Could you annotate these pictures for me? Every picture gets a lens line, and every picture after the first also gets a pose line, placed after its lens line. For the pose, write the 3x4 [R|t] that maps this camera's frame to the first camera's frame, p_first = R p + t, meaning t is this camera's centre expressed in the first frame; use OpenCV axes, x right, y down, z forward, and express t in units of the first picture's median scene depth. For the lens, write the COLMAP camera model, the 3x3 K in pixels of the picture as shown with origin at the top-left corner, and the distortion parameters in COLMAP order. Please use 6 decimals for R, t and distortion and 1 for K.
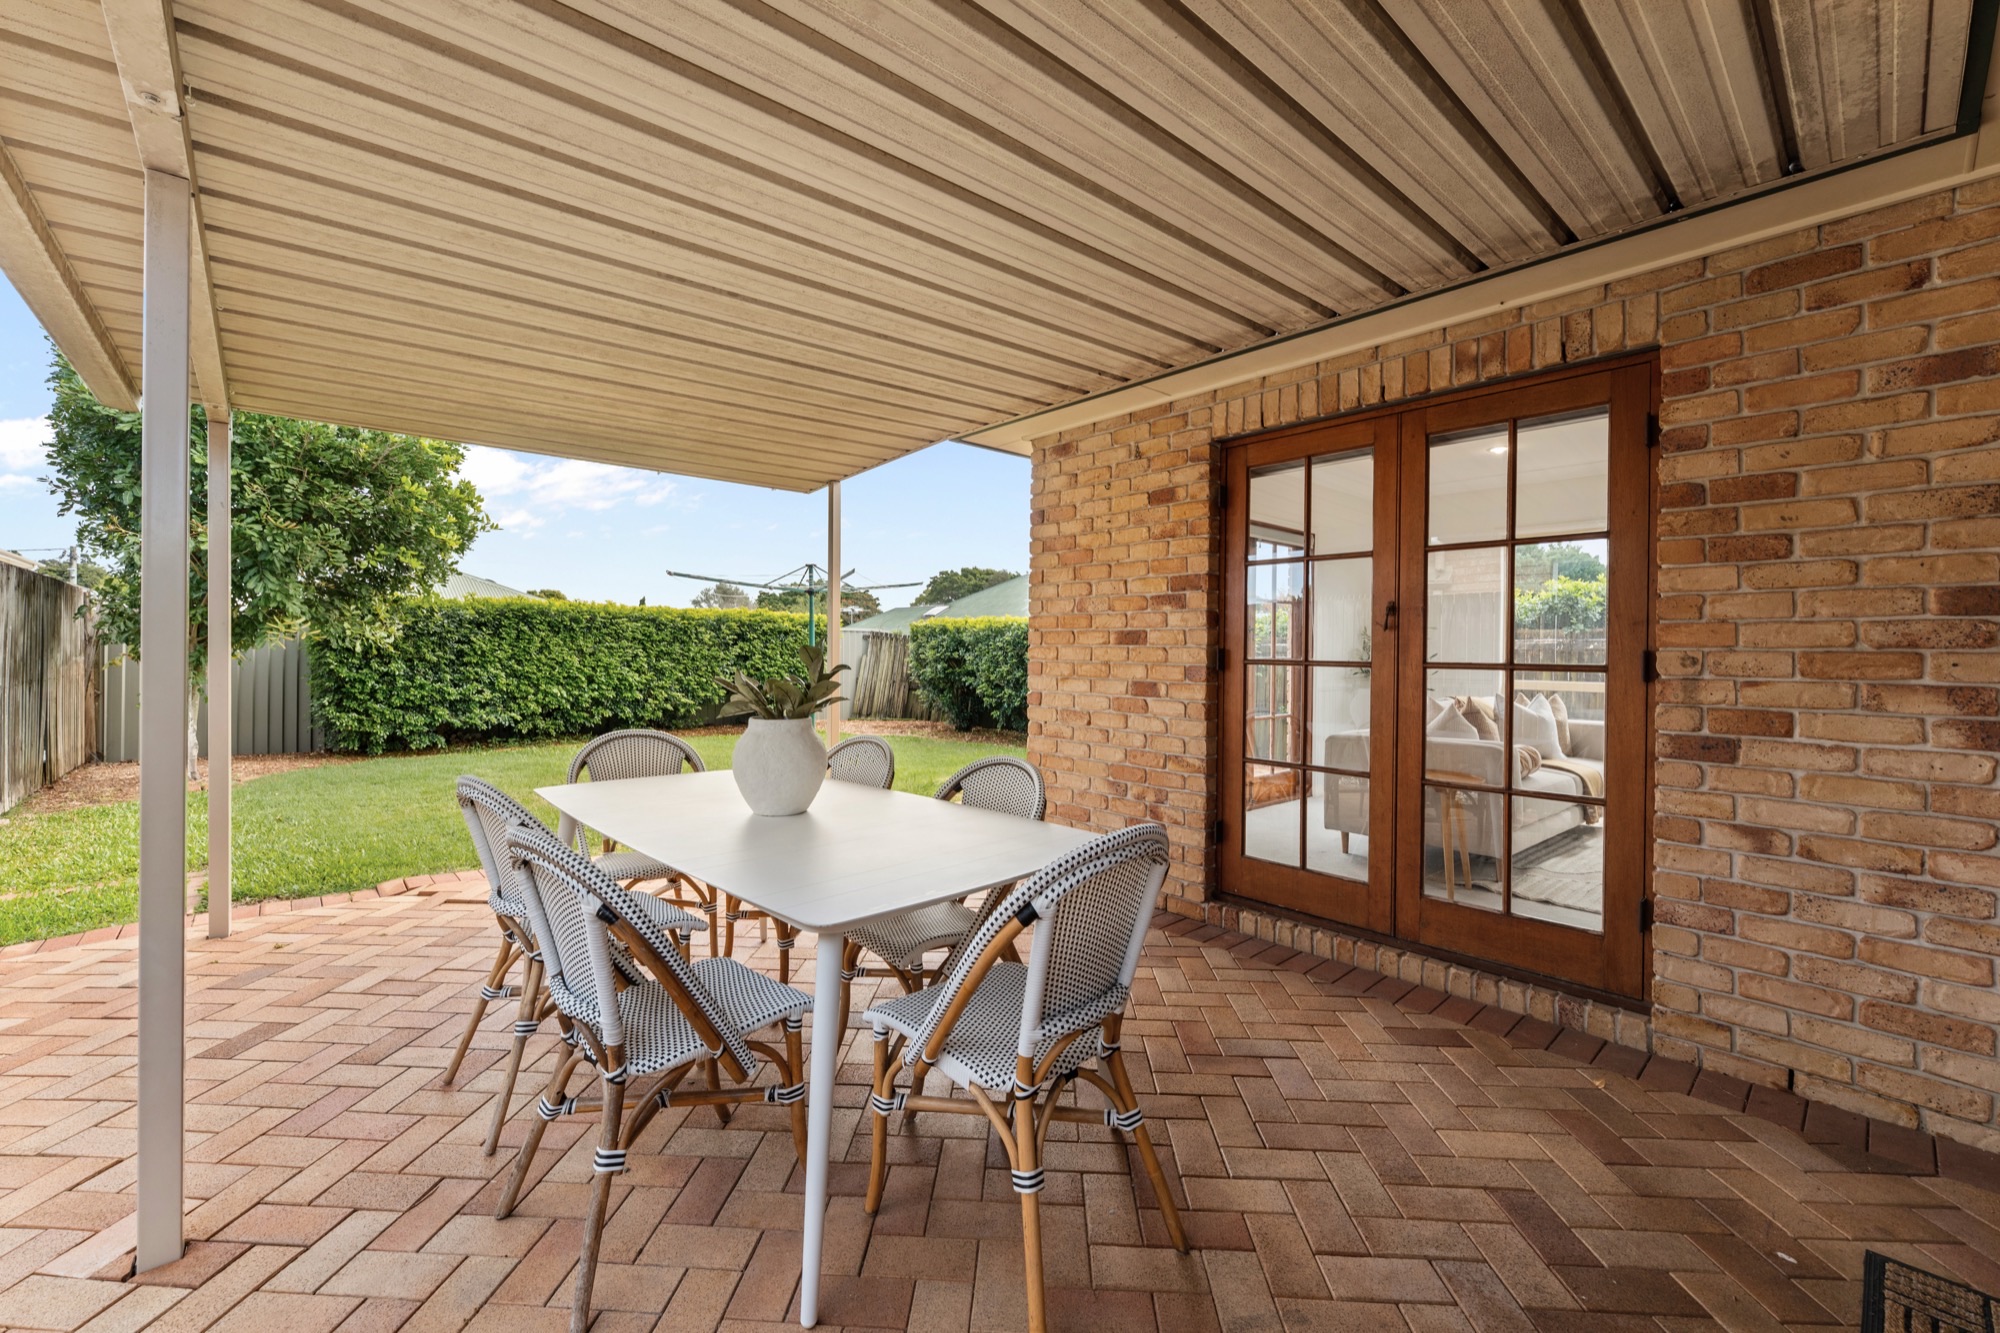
lens RADIAL K [[817.2, 0, 1000.0], [0, 817.2, 655.1], [0, 0, 1]] dist [0.003070, -0.000156]
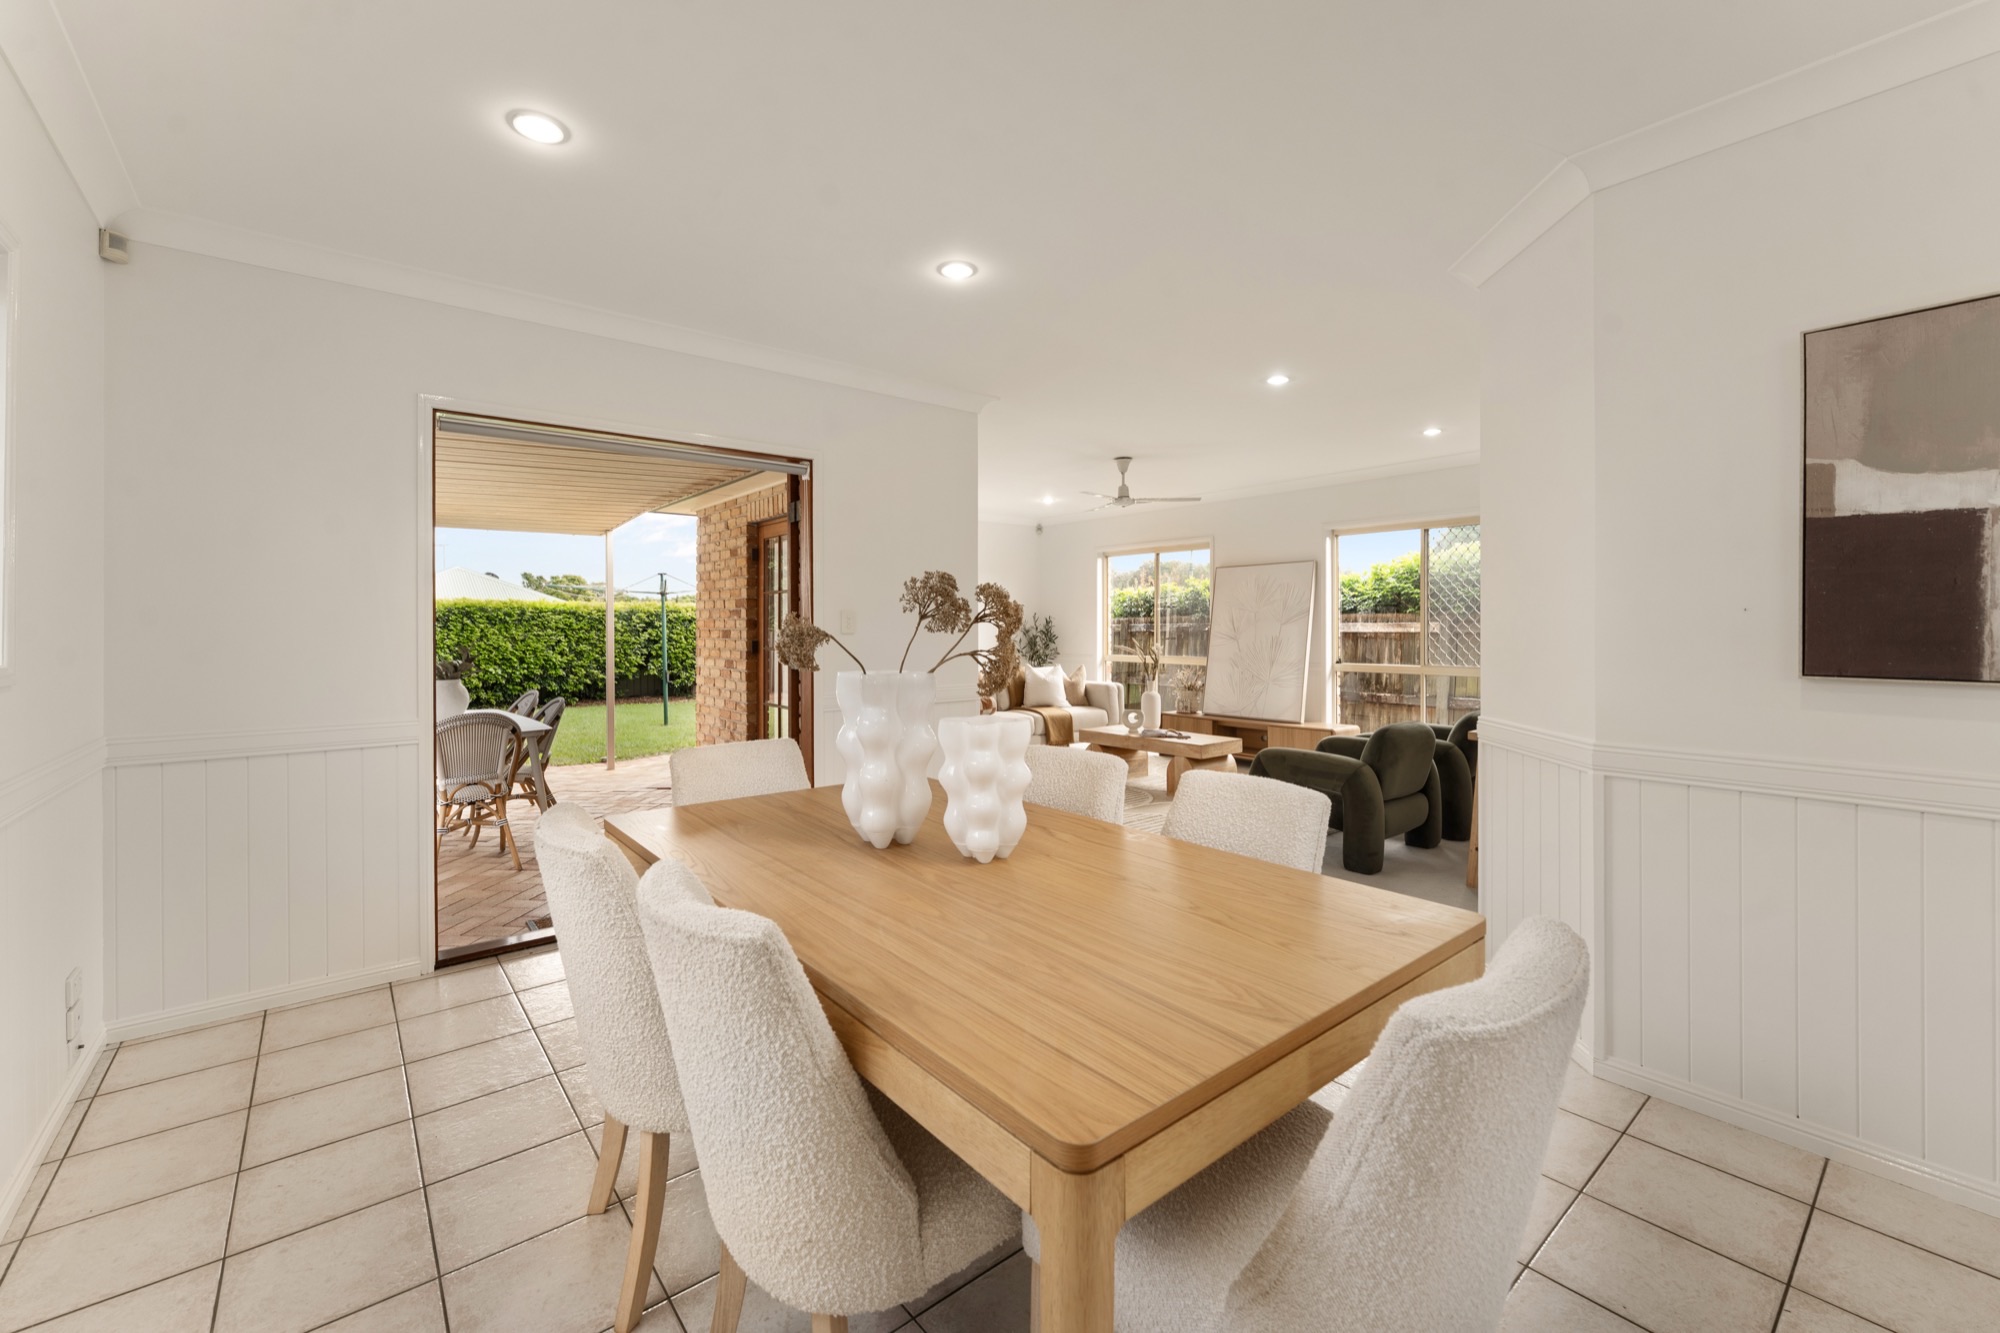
lens RADIAL K [[817.2, 0, 999.7], [0, 817.2, 627.8], [0, 0, 1]] dist [0.003070, -0.000156]
pose [[0.999296, -0.012857, -0.035245, 0.297404], [0.012765, 0.999914, -0.002840, -0.008322], [0.035279, 0.002388, 0.999375, -0.259709]]
